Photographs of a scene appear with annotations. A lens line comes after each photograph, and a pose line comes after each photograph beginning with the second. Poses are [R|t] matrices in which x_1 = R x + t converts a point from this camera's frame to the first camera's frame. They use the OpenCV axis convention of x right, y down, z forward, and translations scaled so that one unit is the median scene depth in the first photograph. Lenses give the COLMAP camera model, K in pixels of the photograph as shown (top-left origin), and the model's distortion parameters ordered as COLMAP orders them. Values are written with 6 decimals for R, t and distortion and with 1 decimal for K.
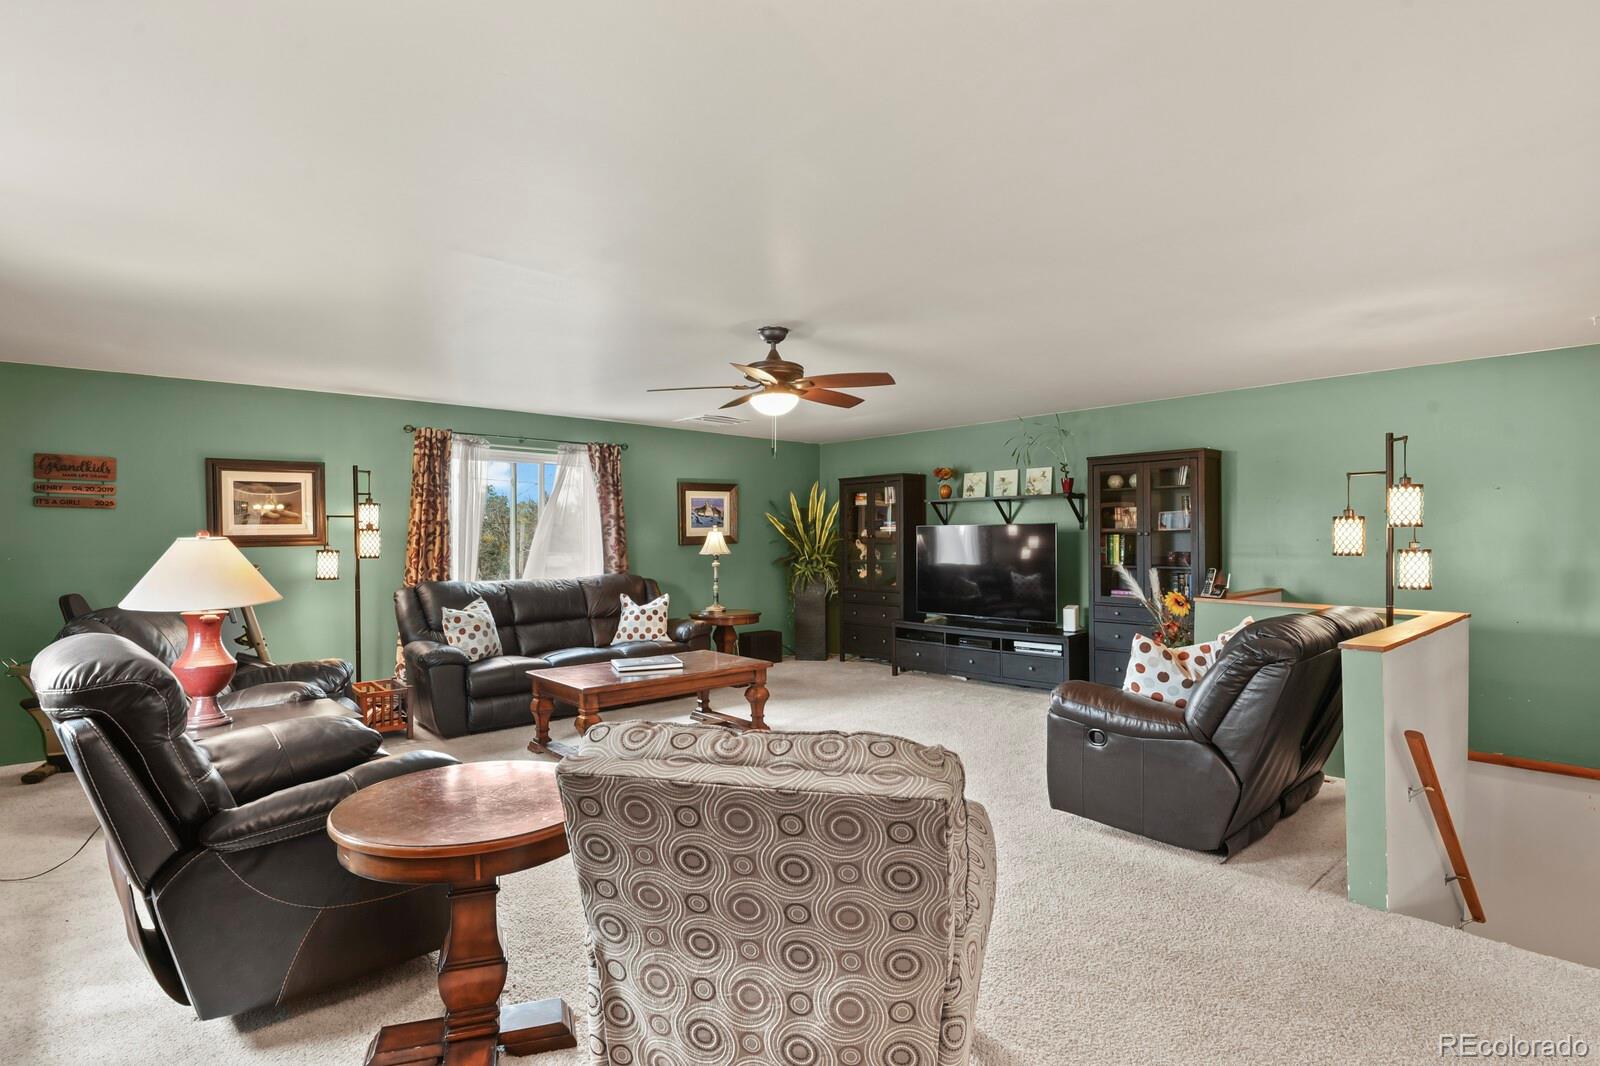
lens RADIAL K [[781.8, 0, 804.9], [0, 781.8, 540.7], [0, 0, 1]] dist [-0.000278, -0.013244]
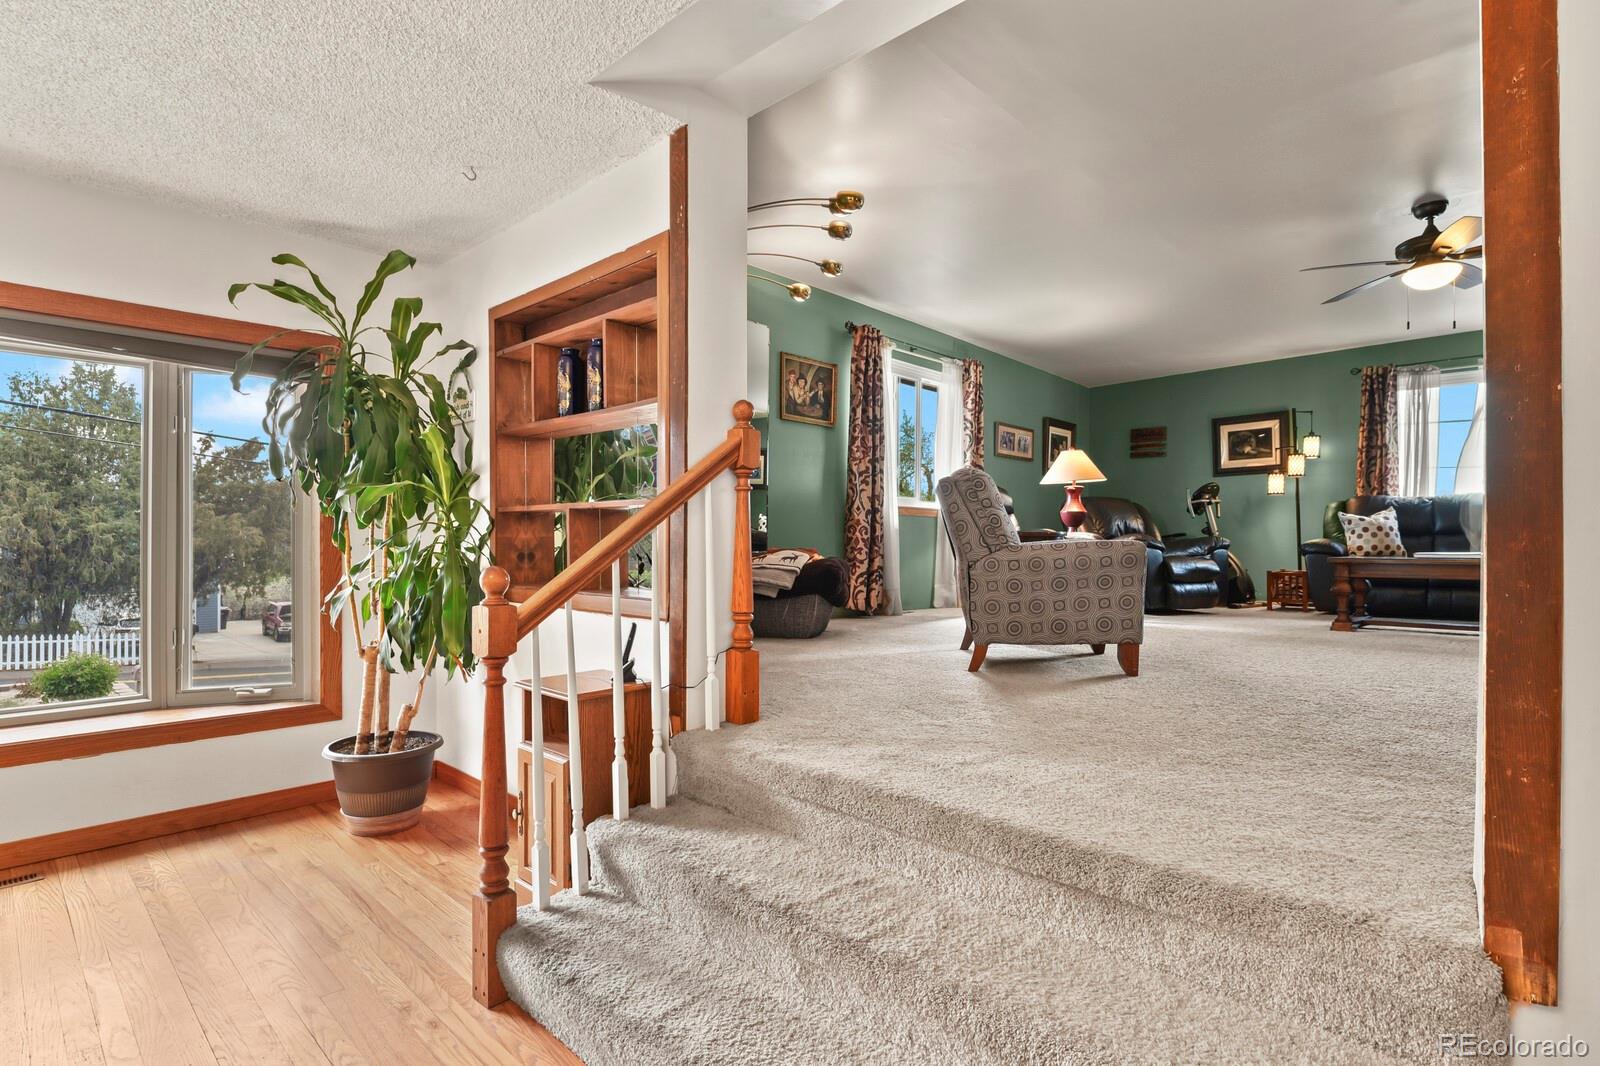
lens RADIAL K [[781.8, 0, 804.9], [0, 781.8, 540.7], [0, 0, 1]] dist [-0.000278, -0.013244]
pose [[0.066514, 0.001413, -0.997784, 0.590849], [-0.003186, 0.999994, 0.001204, 0.110682], [0.997780, 0.003099, 0.066518, 0.068984]]
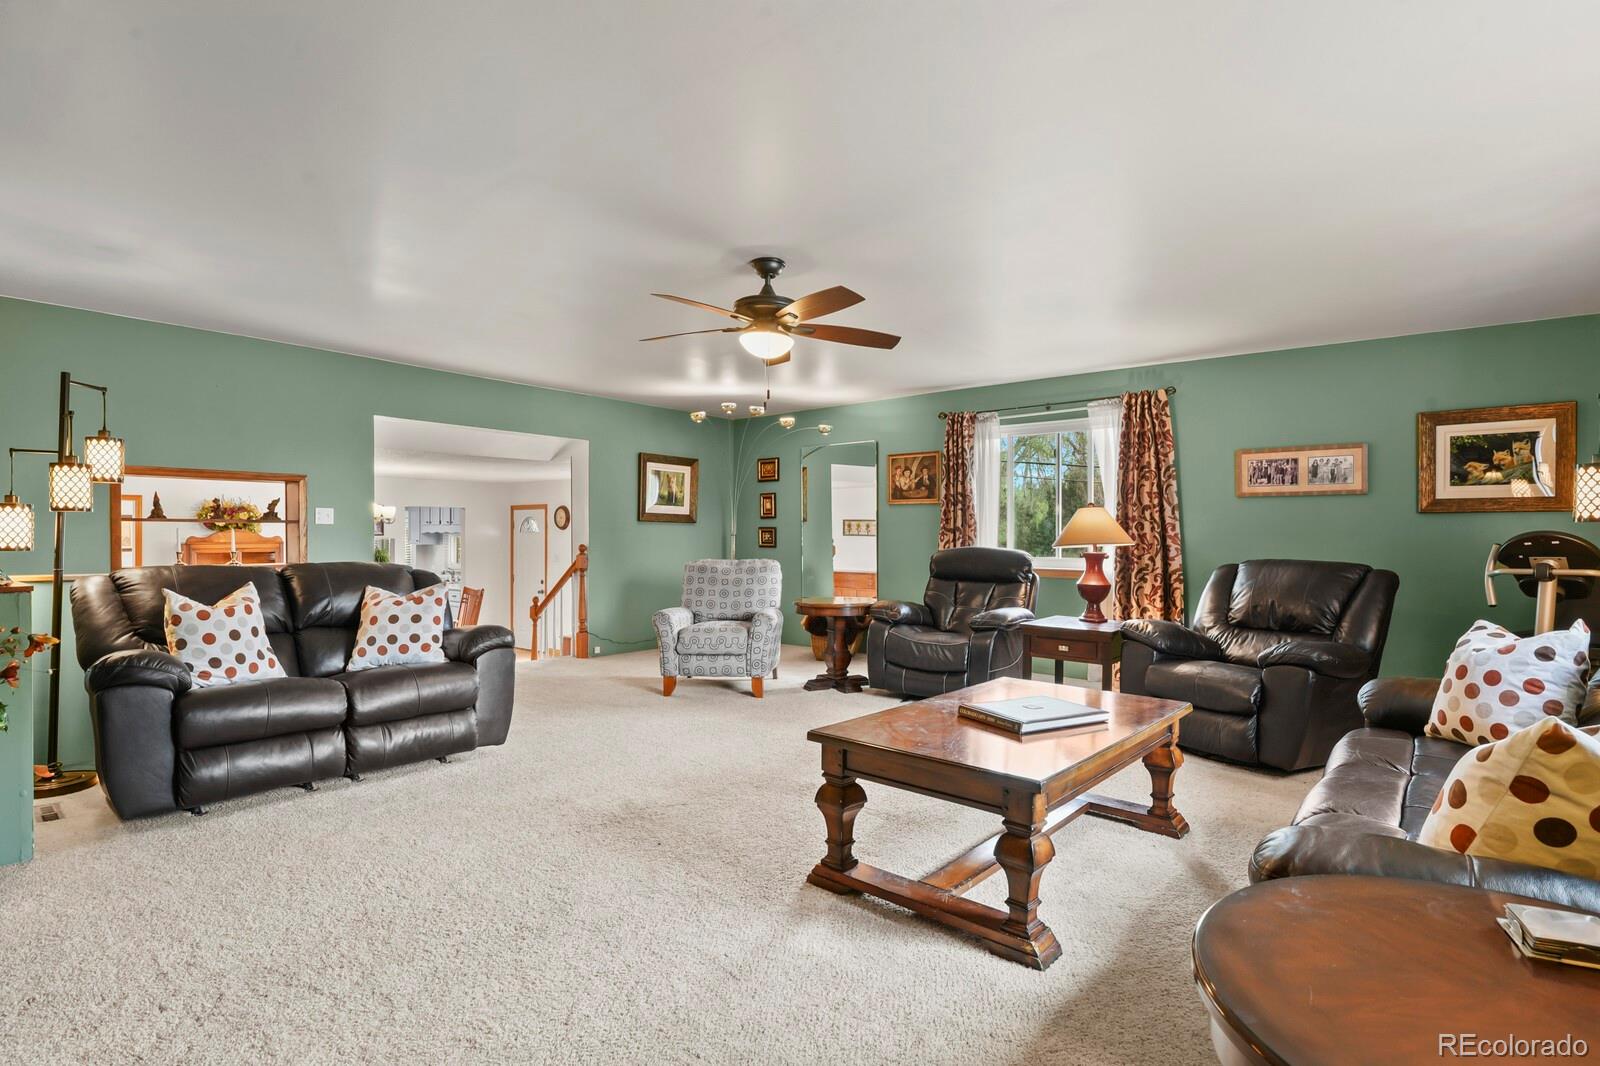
lens RADIAL K [[781.8, 0, 804.9], [0, 781.8, 540.7], [0, 0, 1]] dist [-0.000278, -0.013244]
pose [[-0.994036, -0.007246, -0.108815, 0.004415], [-0.007800, 0.999959, 0.004668, 0.031203], [0.108776, 0.005489, -0.994051, 1.213220]]
